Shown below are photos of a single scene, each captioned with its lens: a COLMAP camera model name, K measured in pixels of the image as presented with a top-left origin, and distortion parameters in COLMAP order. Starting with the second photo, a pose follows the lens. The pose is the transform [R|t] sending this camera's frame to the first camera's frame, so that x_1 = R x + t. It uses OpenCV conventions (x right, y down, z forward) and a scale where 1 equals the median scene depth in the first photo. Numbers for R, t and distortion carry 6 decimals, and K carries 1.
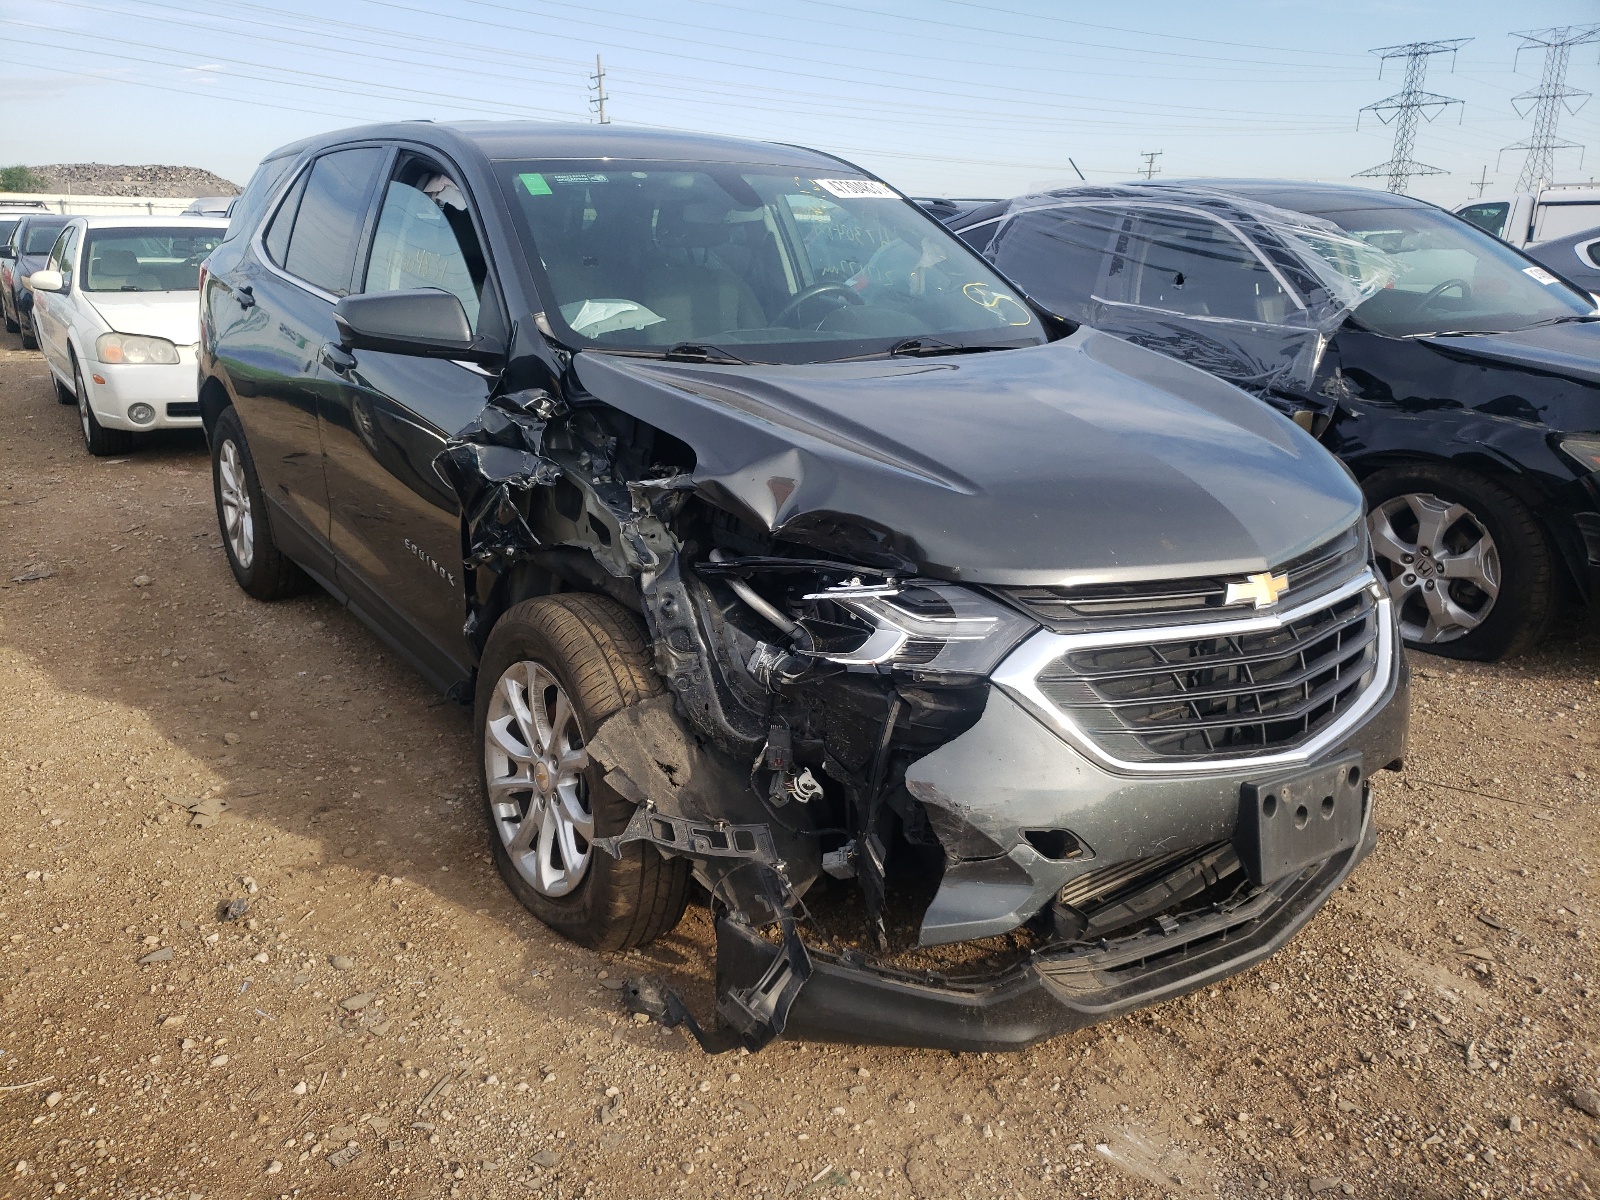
lens RADIAL K [[1193.8, 0, 800.0], [0, 1193.8, 600.0], [0, 0, 1]] dist [0.005473, -0.000556]
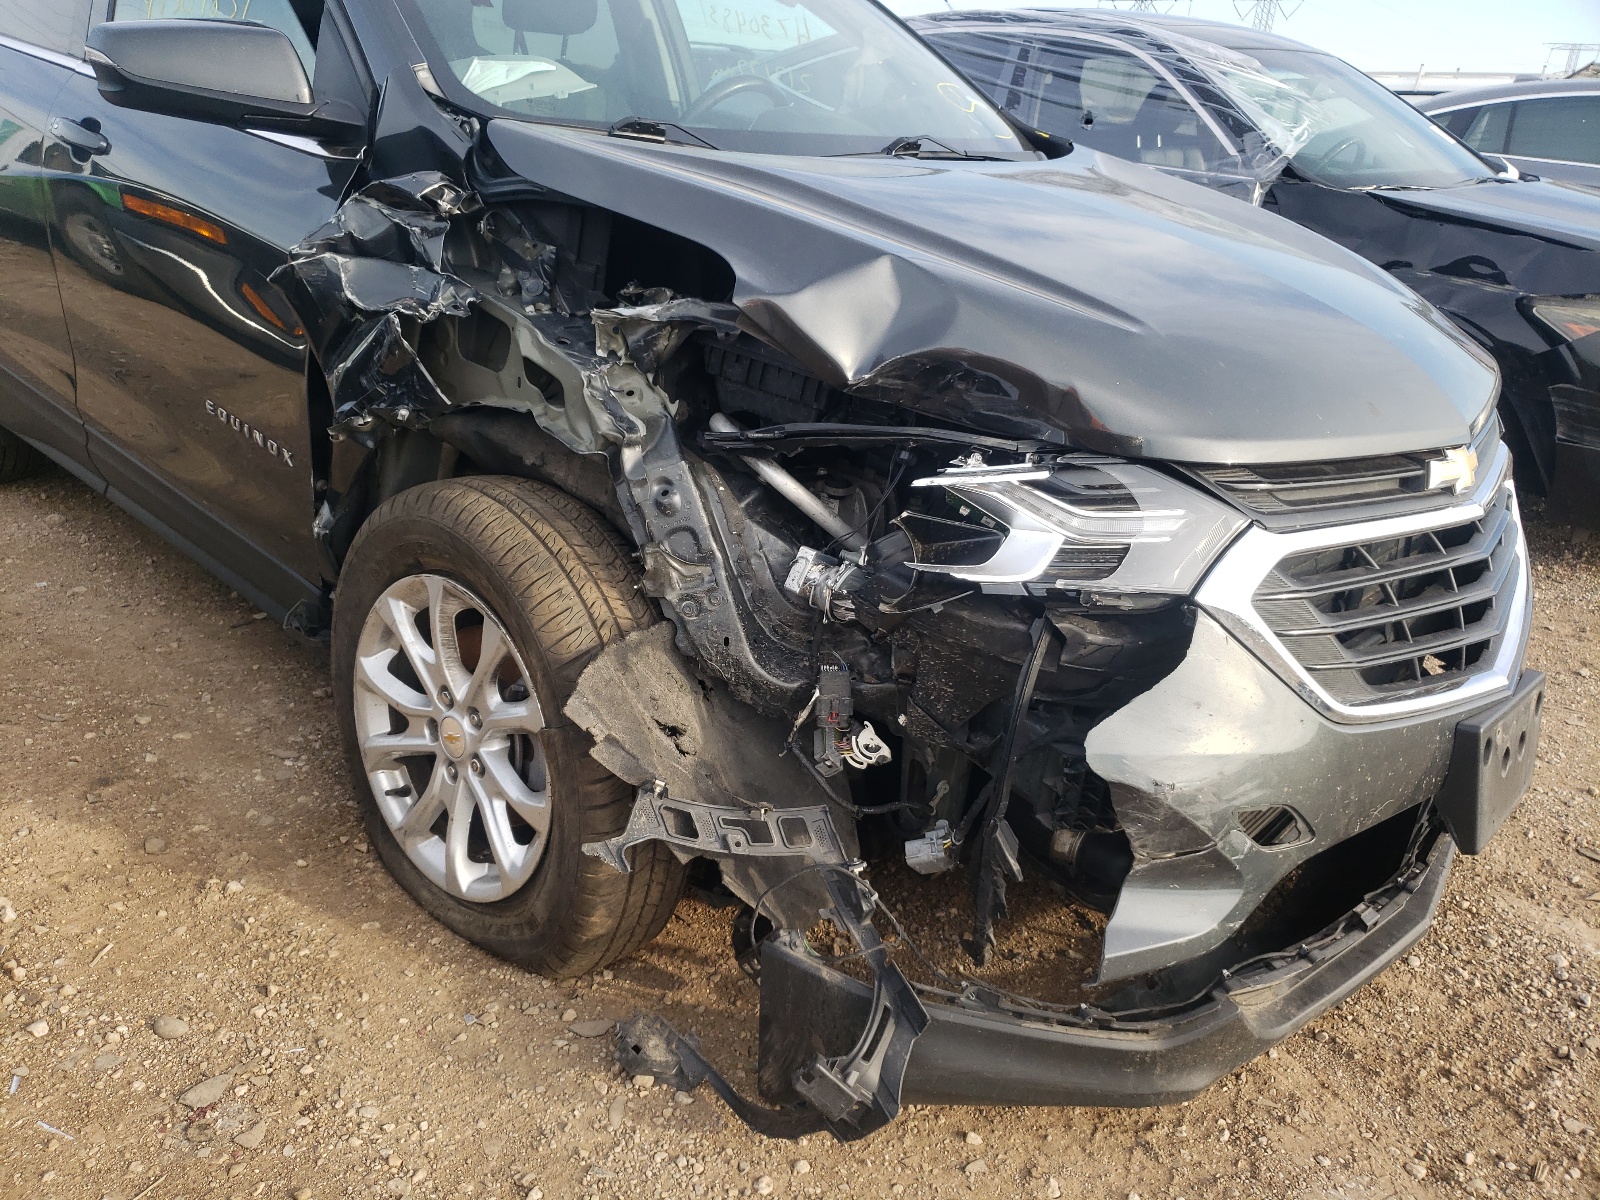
lens RADIAL K [[1219.2, 0, 800.0], [0, 1219.2, 600.0], [0, 0, 1]] dist [-0.023082, 0.059775]
pose [[0.982574, -0.021536, 0.184619, -0.161330], [0.003513, 0.995239, 0.097398, -0.002924], [-0.185837, -0.095052, 0.977972, 0.292722]]
